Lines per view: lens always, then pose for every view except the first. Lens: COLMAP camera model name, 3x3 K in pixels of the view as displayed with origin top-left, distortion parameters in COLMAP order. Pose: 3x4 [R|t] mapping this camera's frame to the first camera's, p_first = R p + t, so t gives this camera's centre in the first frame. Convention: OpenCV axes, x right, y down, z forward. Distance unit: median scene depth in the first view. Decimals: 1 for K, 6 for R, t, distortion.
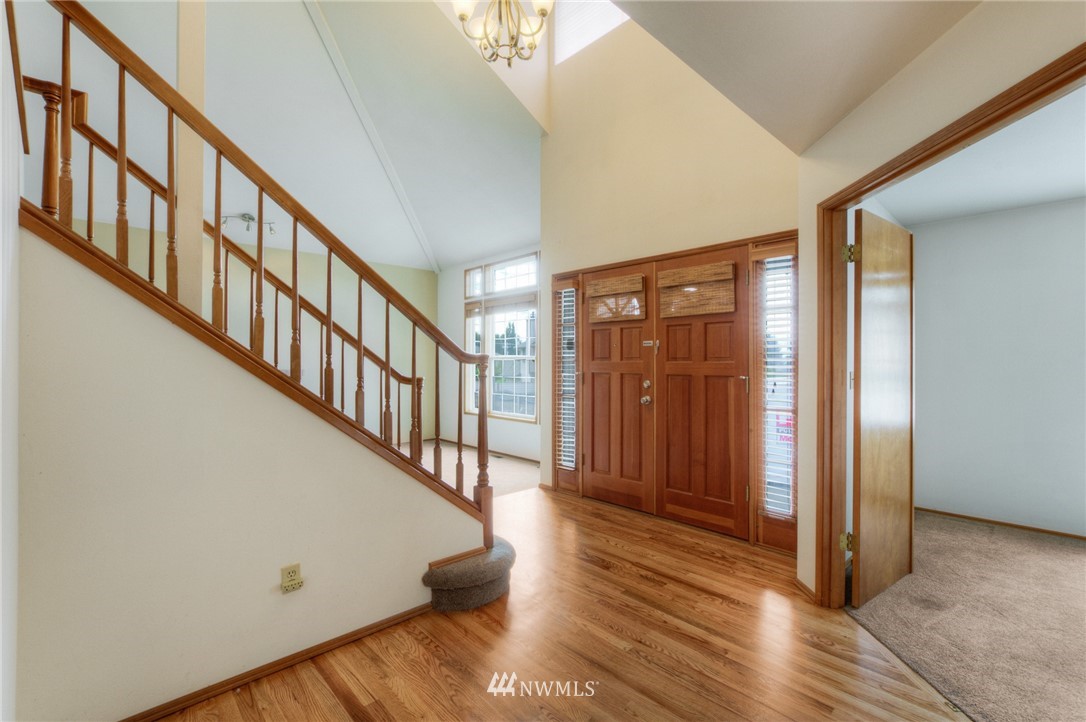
lens RADIAL K [[471.5, 0, 543.0], [0, 471.5, 361.0], [0, 0, 1]] dist [-0.015930, 0.000368]
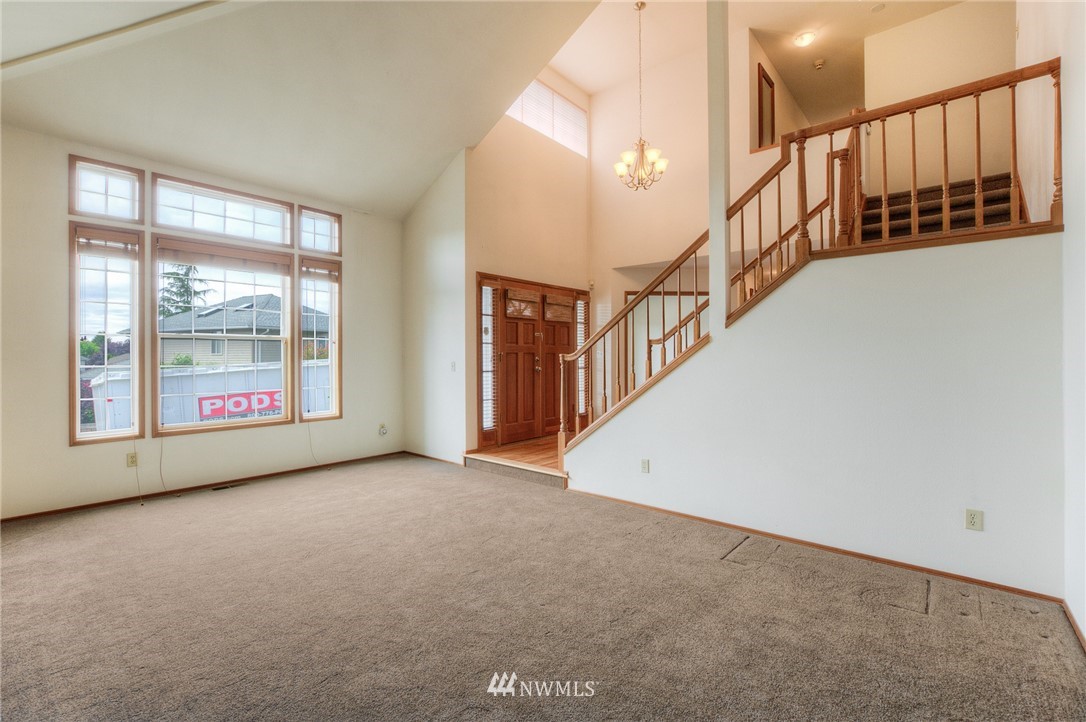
lens RADIAL K [[471.5, 0, 543.0], [0, 471.5, 361.0], [0, 0, 1]] dist [-0.015930, 0.000368]
pose [[-0.086867, 0.003055, 0.996215, -1.254554], [0.007772, 0.999967, -0.002389, 0.052820], [-0.996190, 0.007535, -0.086887, 0.989994]]
